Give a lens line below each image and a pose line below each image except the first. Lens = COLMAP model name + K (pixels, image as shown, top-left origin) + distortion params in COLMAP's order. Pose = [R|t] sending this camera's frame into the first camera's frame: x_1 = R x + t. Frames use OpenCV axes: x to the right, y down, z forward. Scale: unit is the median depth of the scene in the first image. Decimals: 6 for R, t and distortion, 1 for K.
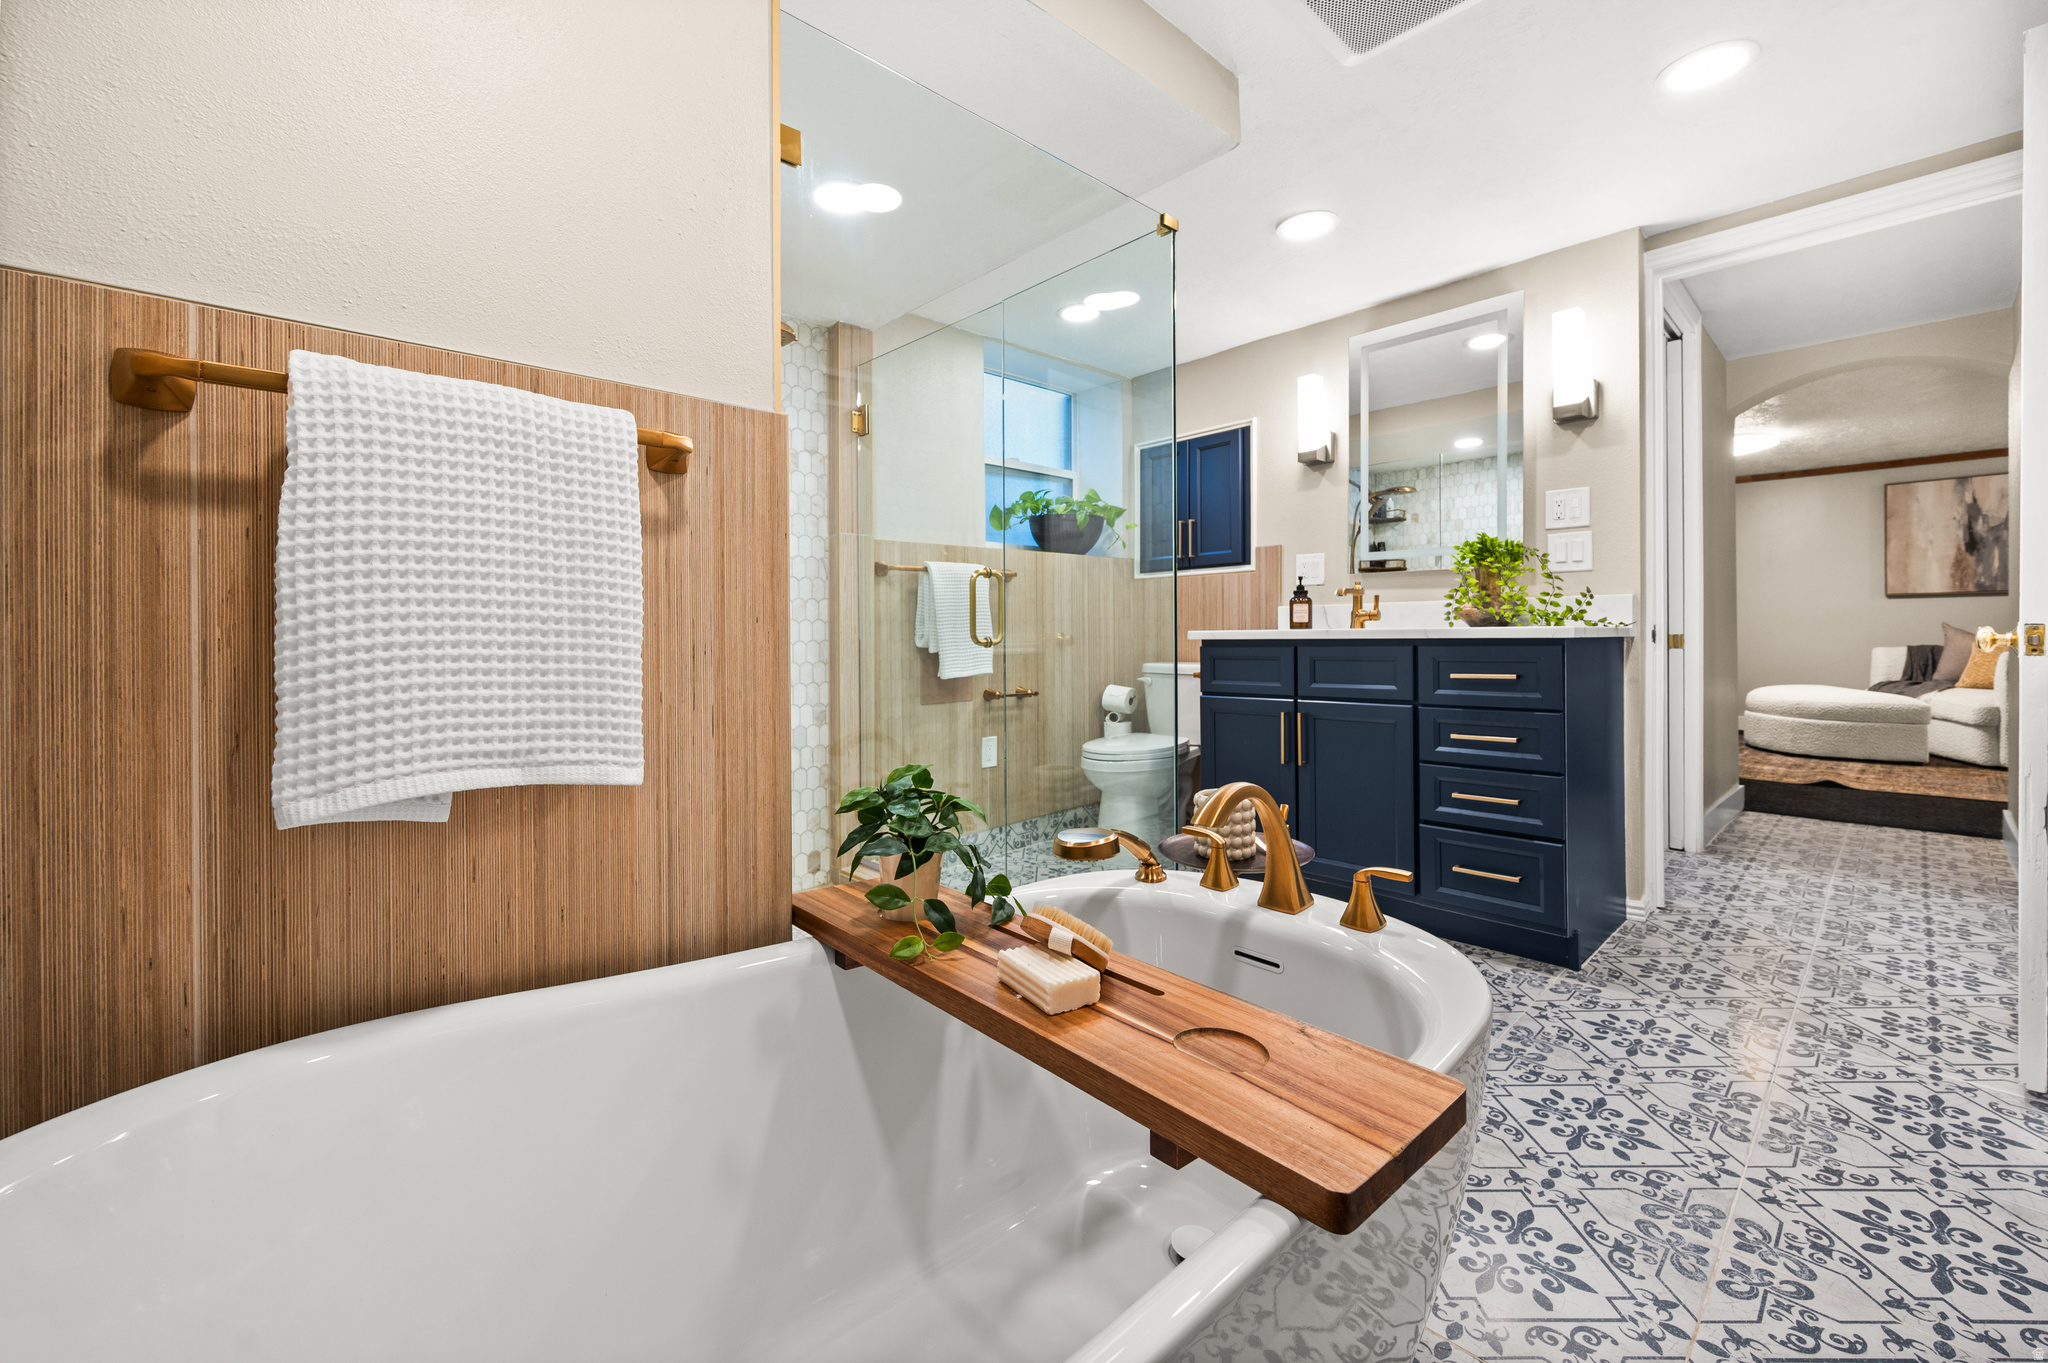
lens RADIAL K [[823.2, 0, 1015.6], [0, 823.2, 647.5], [0, 0, 1]] dist [-0.000879, 0.000151]
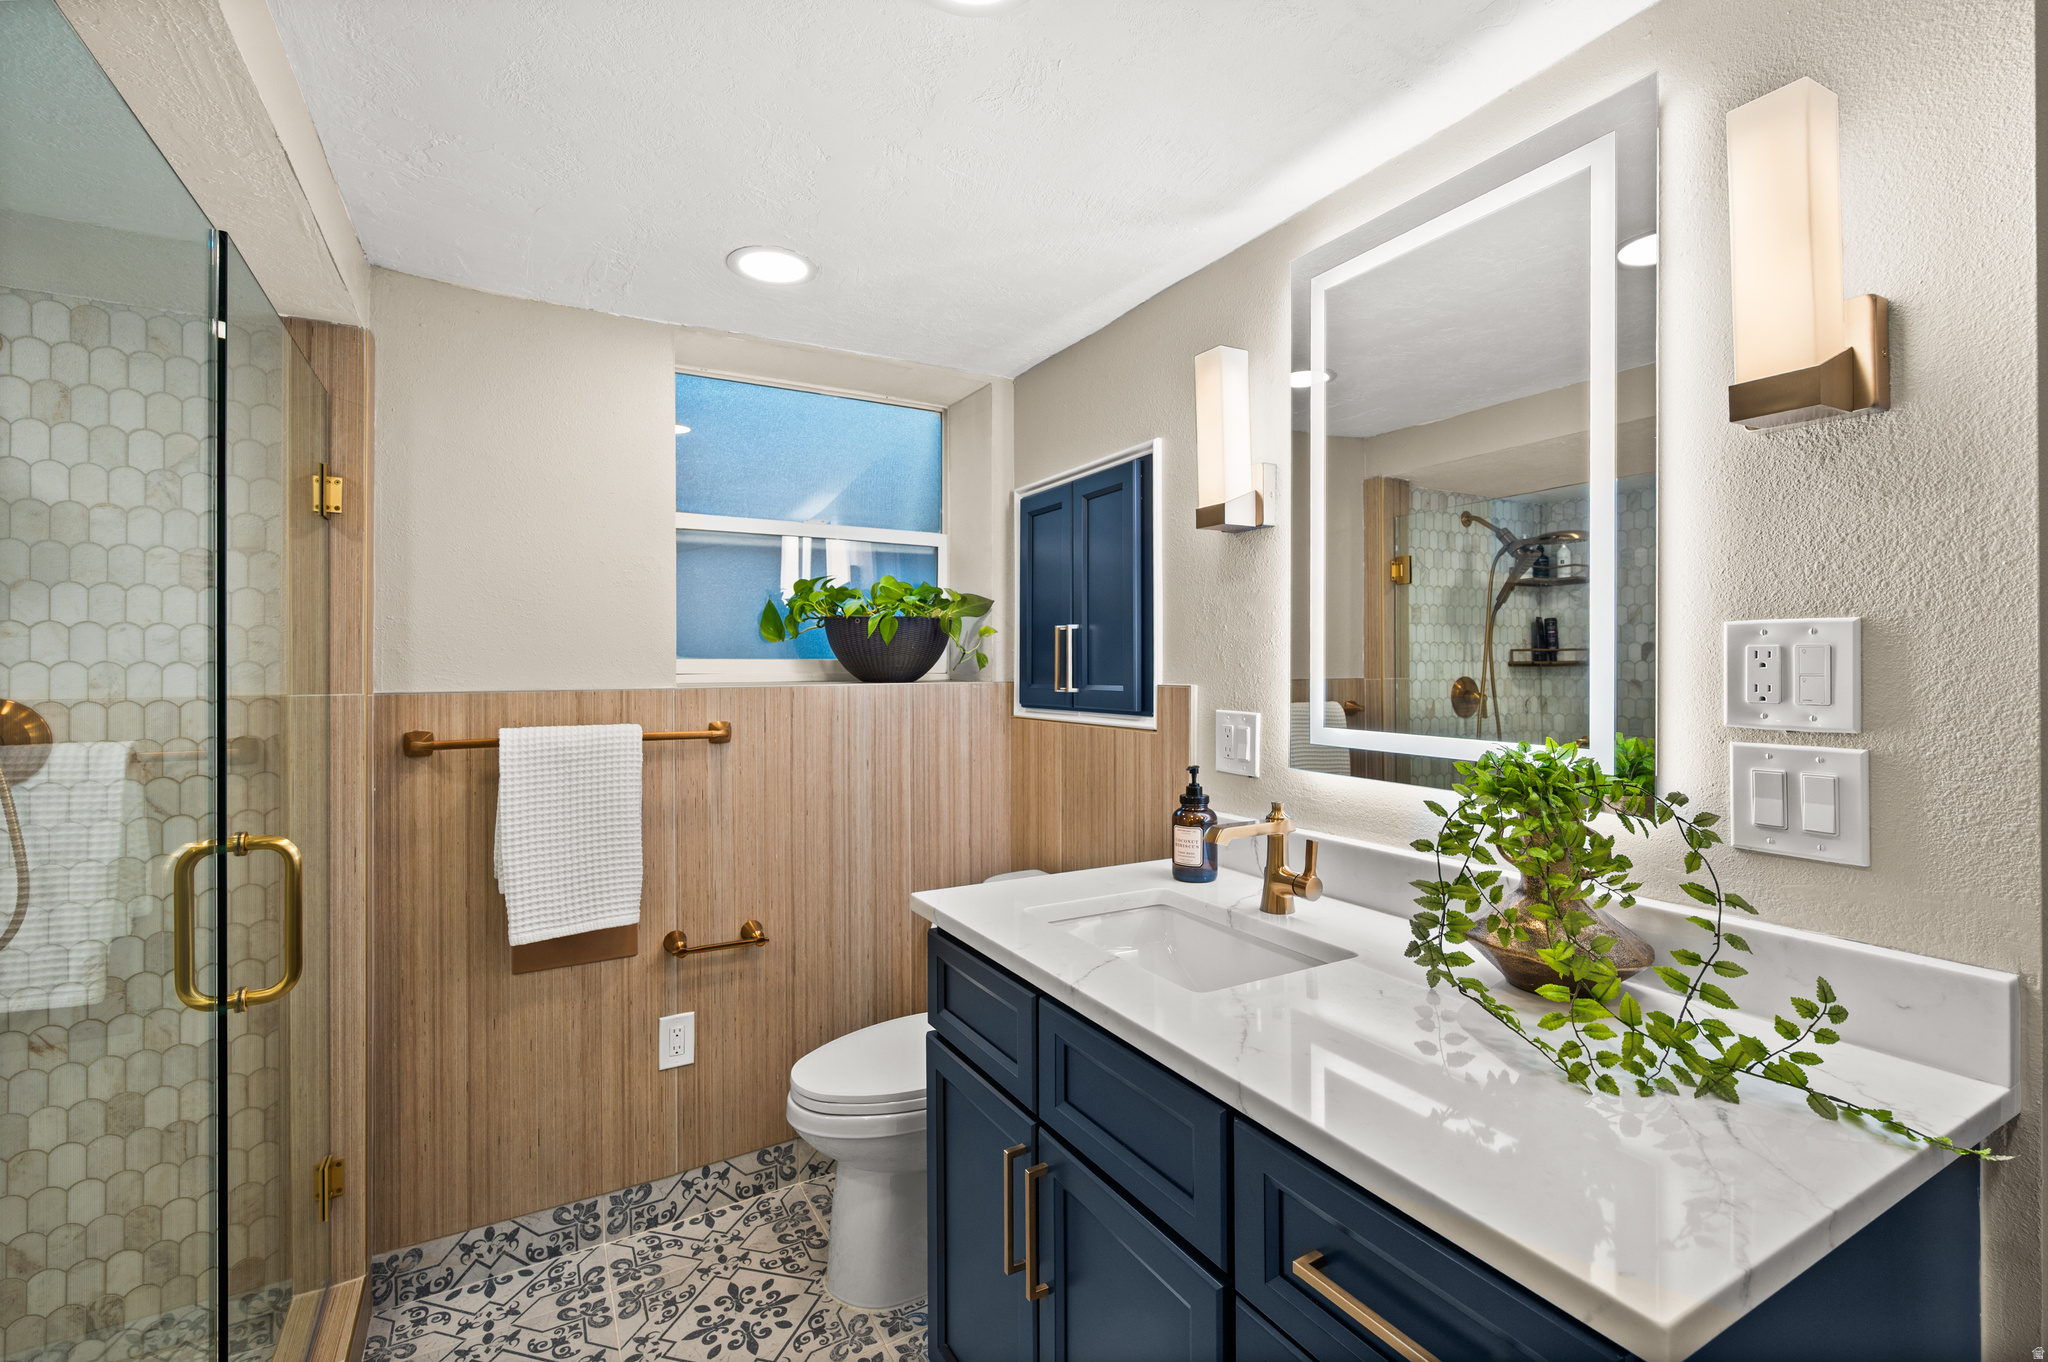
lens RADIAL K [[893.3, 0, 1022.6], [0, 893.3, 672.3], [0, 0, 1]] dist [-0.000670, -0.000227]
pose [[0.974164, 0.005515, -0.225775, 0.346483], [-0.007257, 0.999950, -0.006888, -0.129762], [0.225725, 0.008349, 0.974155, 0.441263]]
